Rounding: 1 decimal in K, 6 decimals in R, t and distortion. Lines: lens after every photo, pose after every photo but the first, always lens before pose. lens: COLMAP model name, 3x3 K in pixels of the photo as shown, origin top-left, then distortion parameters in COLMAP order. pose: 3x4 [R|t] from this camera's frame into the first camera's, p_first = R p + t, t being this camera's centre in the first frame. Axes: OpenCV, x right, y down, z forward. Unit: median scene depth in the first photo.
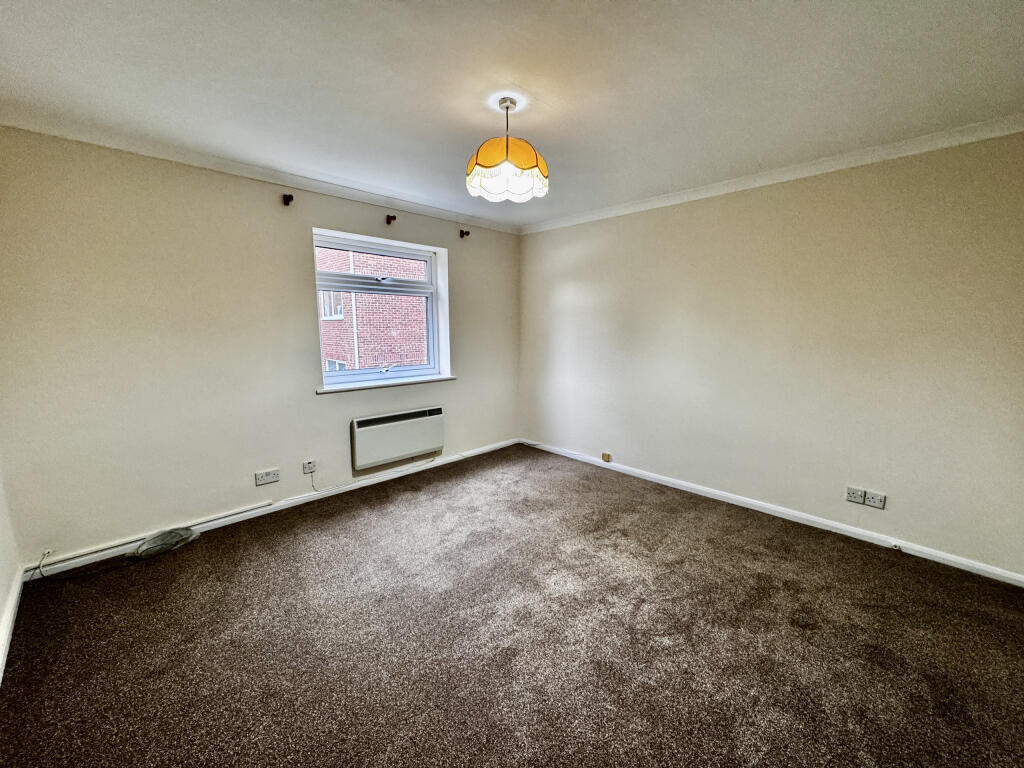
lens RADIAL K [[408.3, 0, 516.5], [0, 408.3, 383.4], [0, 0, 1]] dist [-0.000168, -0.000137]
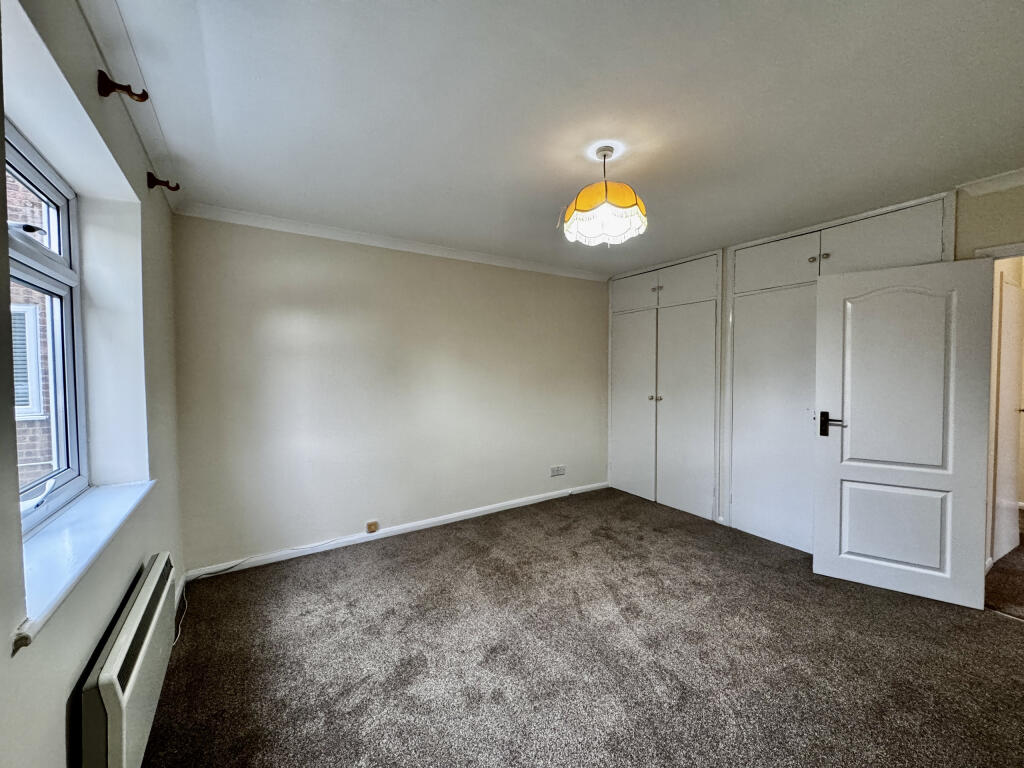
lens RADIAL K [[408.3, 0, 516.5], [0, 408.3, 382.3], [0, 0, 1]] dist [-0.000168, -0.000137]
pose [[0.206906, -0.033681, 0.977781, -0.663981], [0.143752, 0.989607, 0.003670, -0.088262], [-0.967742, 0.139798, 0.209598, 0.653591]]
